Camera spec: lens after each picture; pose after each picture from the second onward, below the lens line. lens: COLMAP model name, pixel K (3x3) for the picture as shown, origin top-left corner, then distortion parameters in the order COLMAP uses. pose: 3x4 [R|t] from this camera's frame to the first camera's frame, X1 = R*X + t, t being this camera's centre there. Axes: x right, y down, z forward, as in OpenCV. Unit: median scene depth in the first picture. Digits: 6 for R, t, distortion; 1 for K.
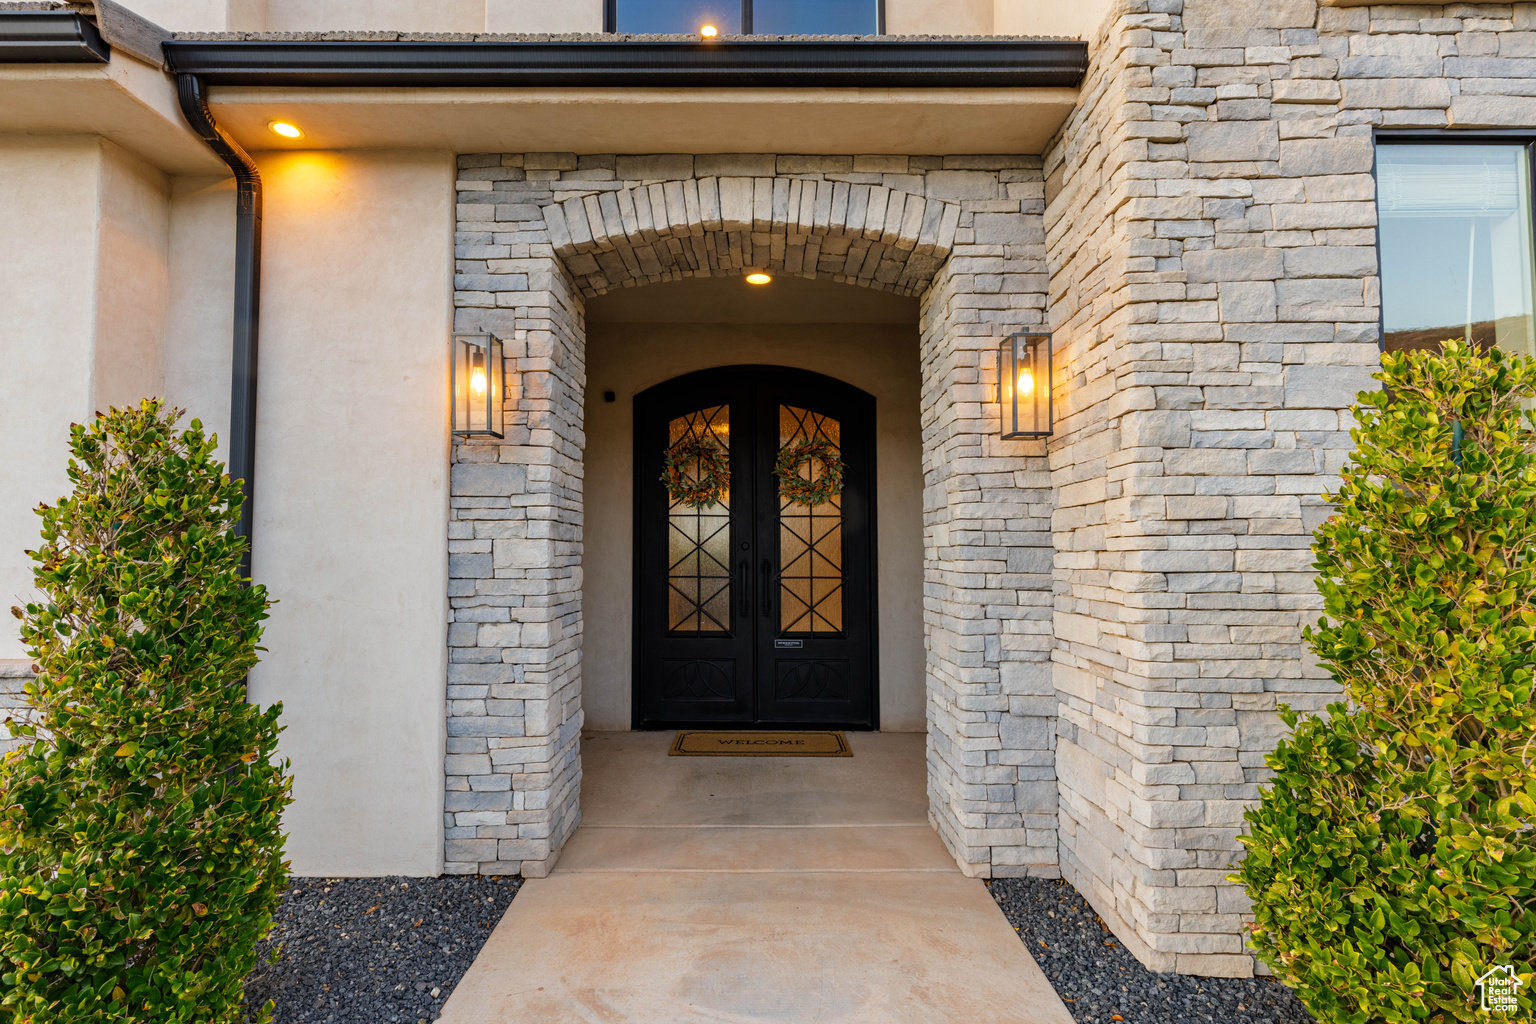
lens RADIAL K [[715.6, 0, 768.0], [0, 715.6, 512.0], [0, 0, 1]] dist [-0.000862, 0.000030]
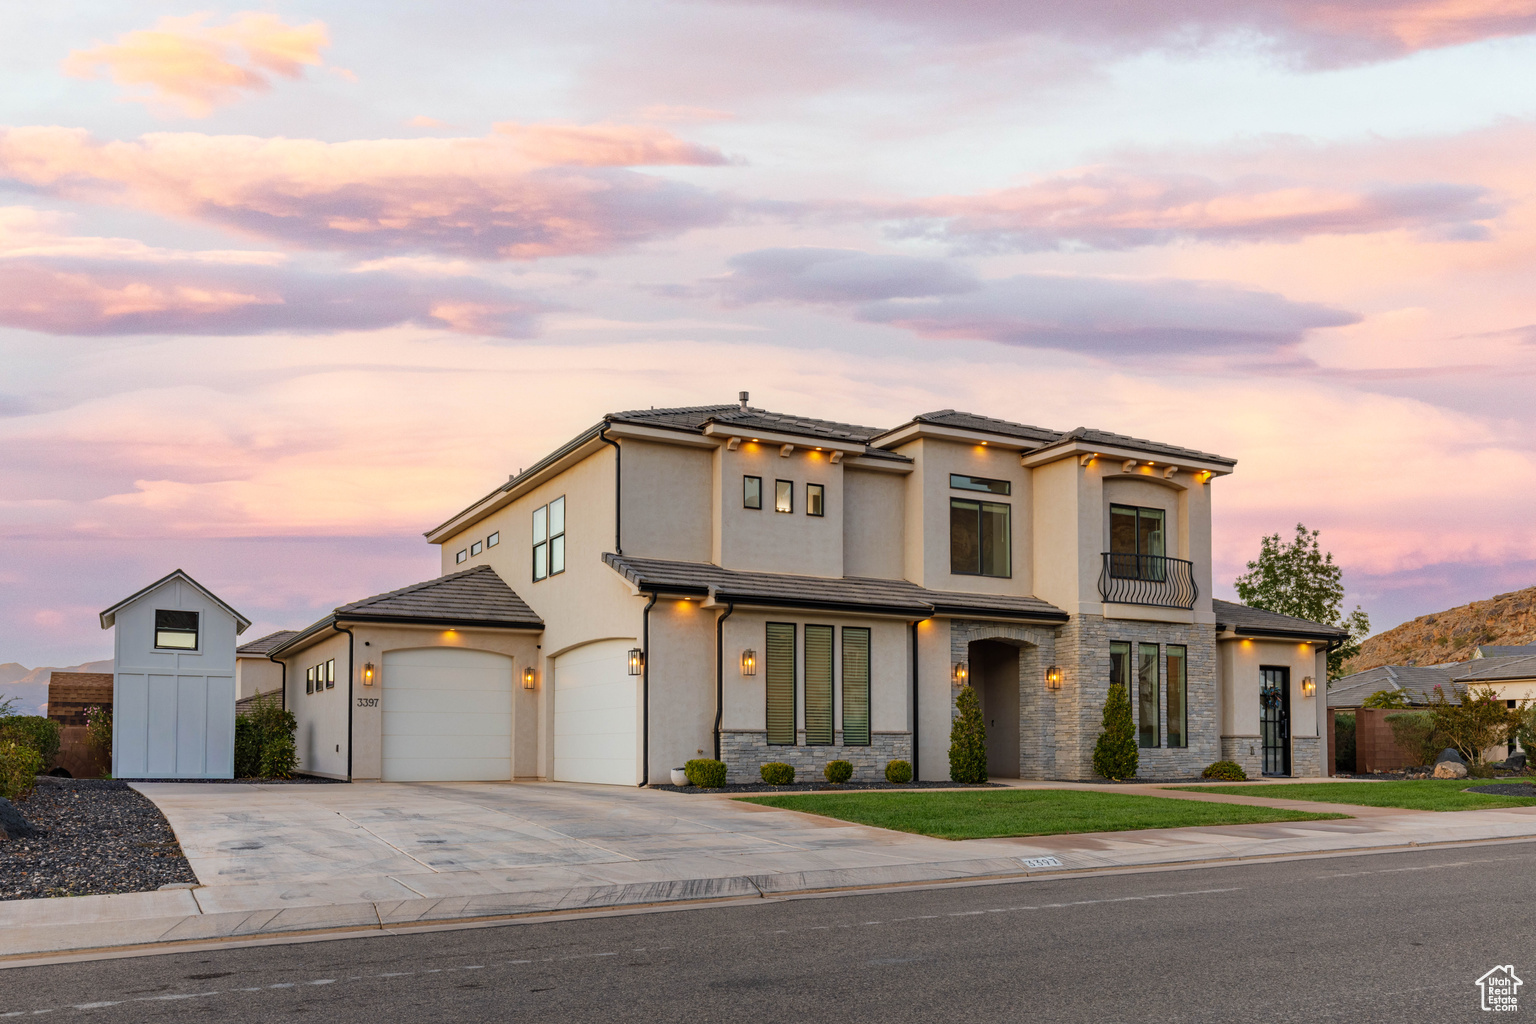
lens RADIAL K [[1380.6, 0, 986.1], [0, 1380.6, 628.3], [0, 0, 1]] dist [0.003178, 0.002281]
pose [[0.791065, 0.052040, 0.609515, -5.388047], [-0.032550, 0.998544, -0.043009, -0.087931], [-0.610866, 0.014183, 0.791607, -5.767568]]
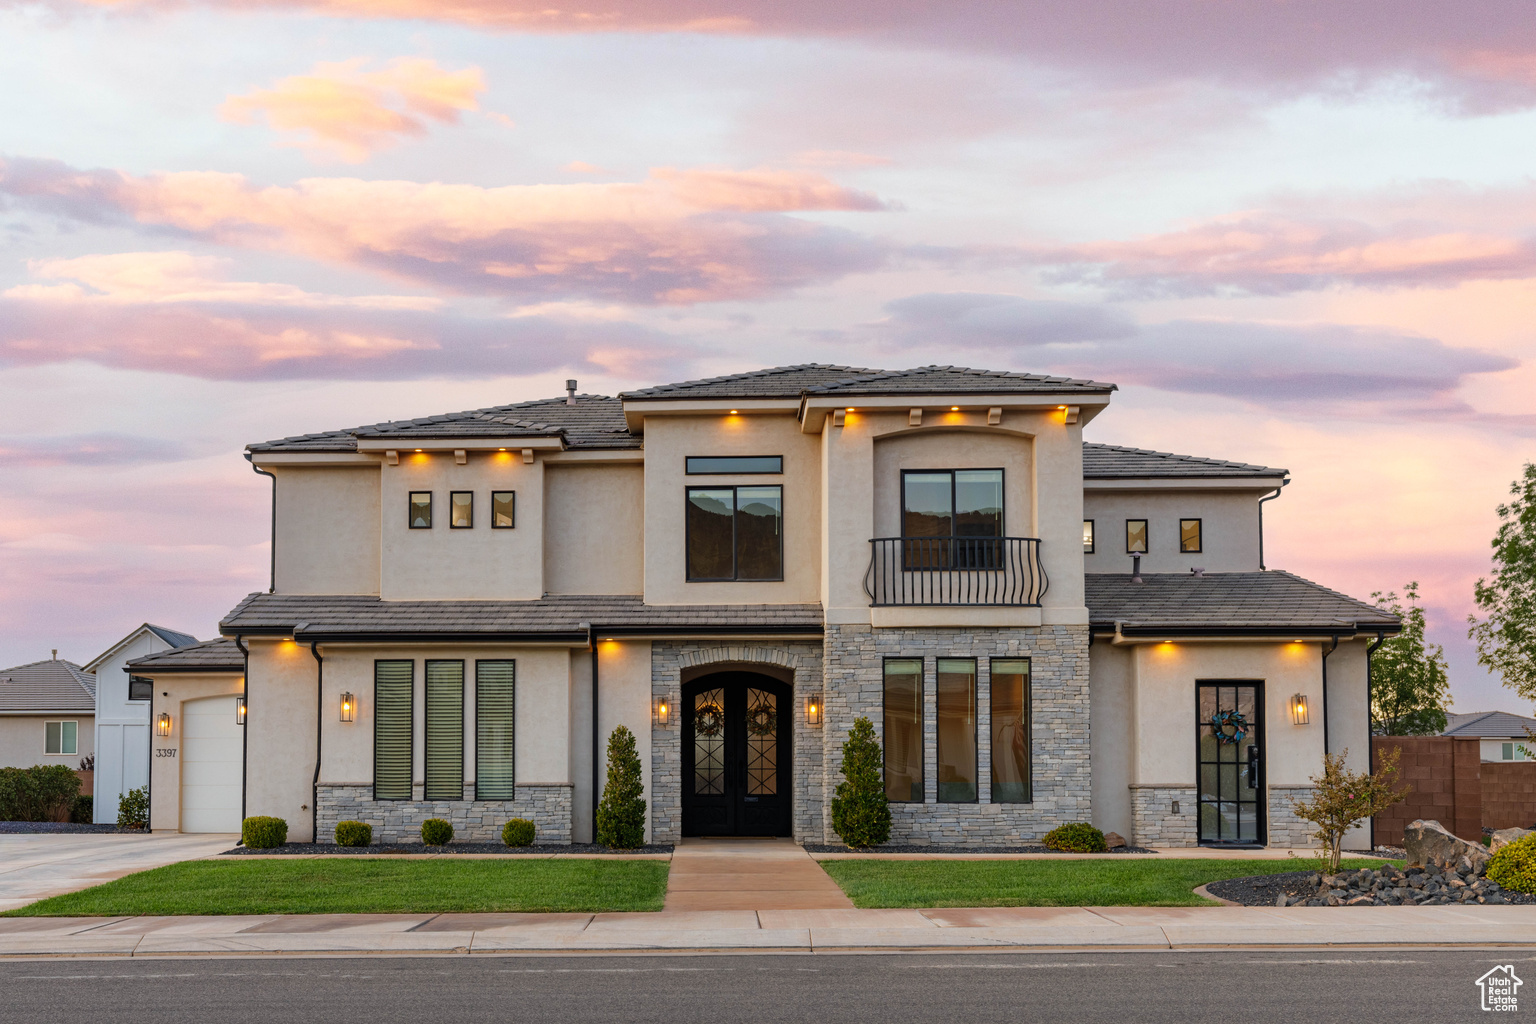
lens RADIAL K [[1787.3, 0, 769.5], [0, 1787.3, 594.9], [0, 0, 1]] dist [0.012076, 0.004414]
pose [[0.999750, 0.001278, 0.022324, -0.065980], [-0.000245, 0.998932, -0.046206, -0.322111], [-0.022359, 0.046189, 0.998682, -7.713361]]
